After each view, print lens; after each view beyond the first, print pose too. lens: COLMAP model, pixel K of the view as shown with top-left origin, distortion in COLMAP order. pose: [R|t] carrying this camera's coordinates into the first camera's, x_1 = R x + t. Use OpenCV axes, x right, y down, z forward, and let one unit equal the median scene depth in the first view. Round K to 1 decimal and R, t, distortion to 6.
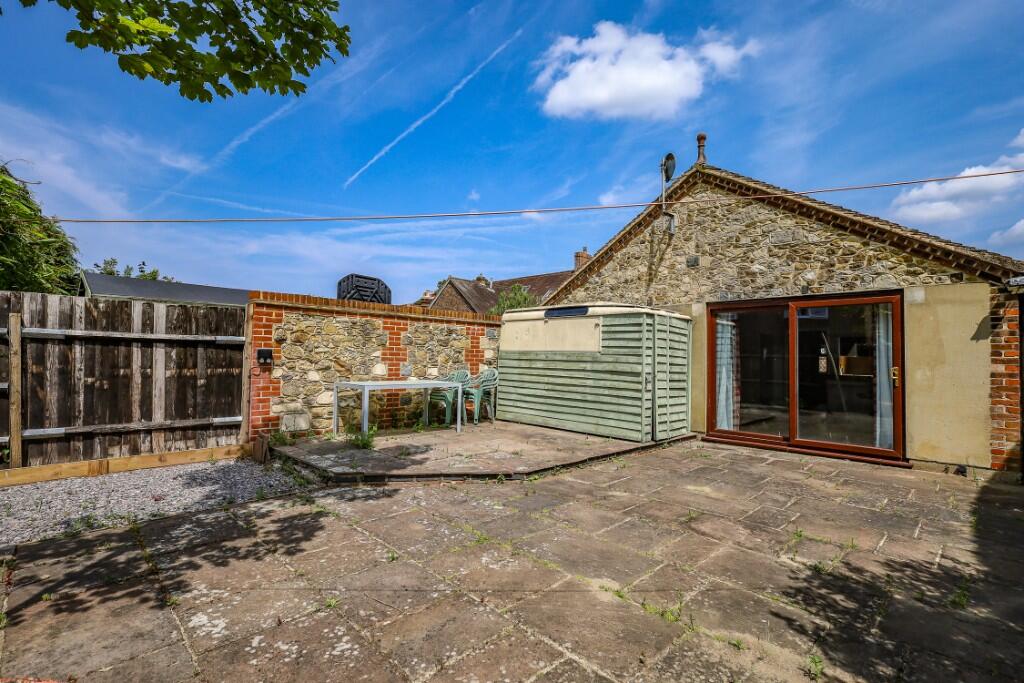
lens RADIAL K [[471.3, 0, 509.4], [0, 471.3, 343.7], [0, 0, 1]] dist [0.002905, 0.001792]
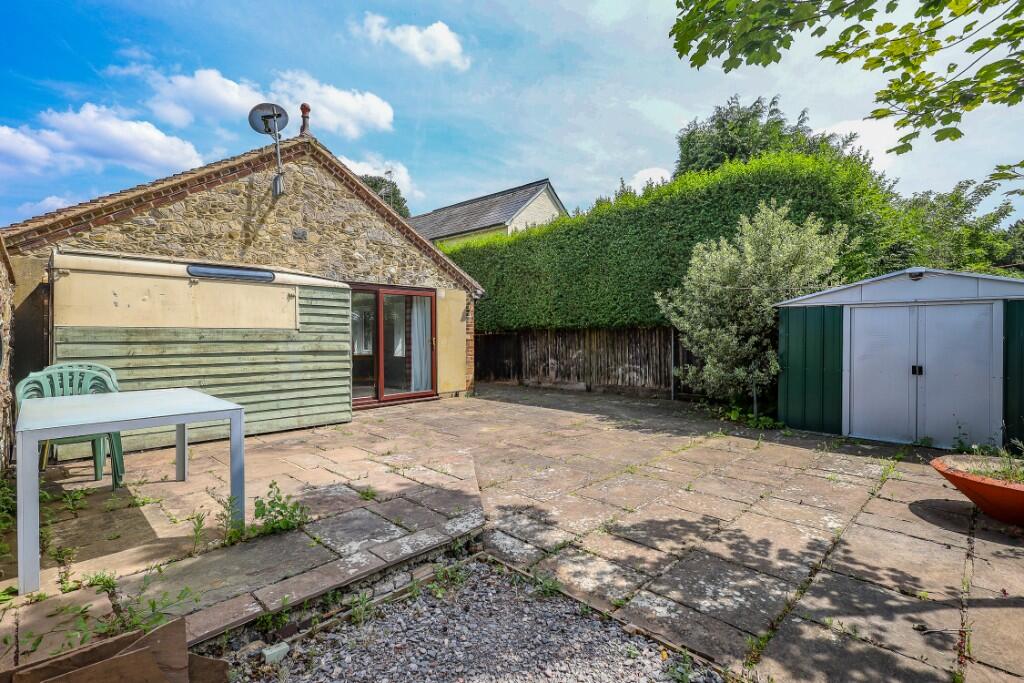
lens RADIAL K [[475.9, 0, 512.4], [0, 475.9, 338.1], [0, 0, 1]] dist [0.003154, 0.000731]
pose [[-0.008497, -0.026520, 0.999612, -0.863723], [-0.023069, 0.999387, 0.026318, 0.002970], [-0.999698, -0.022836, -0.009103, 0.831331]]
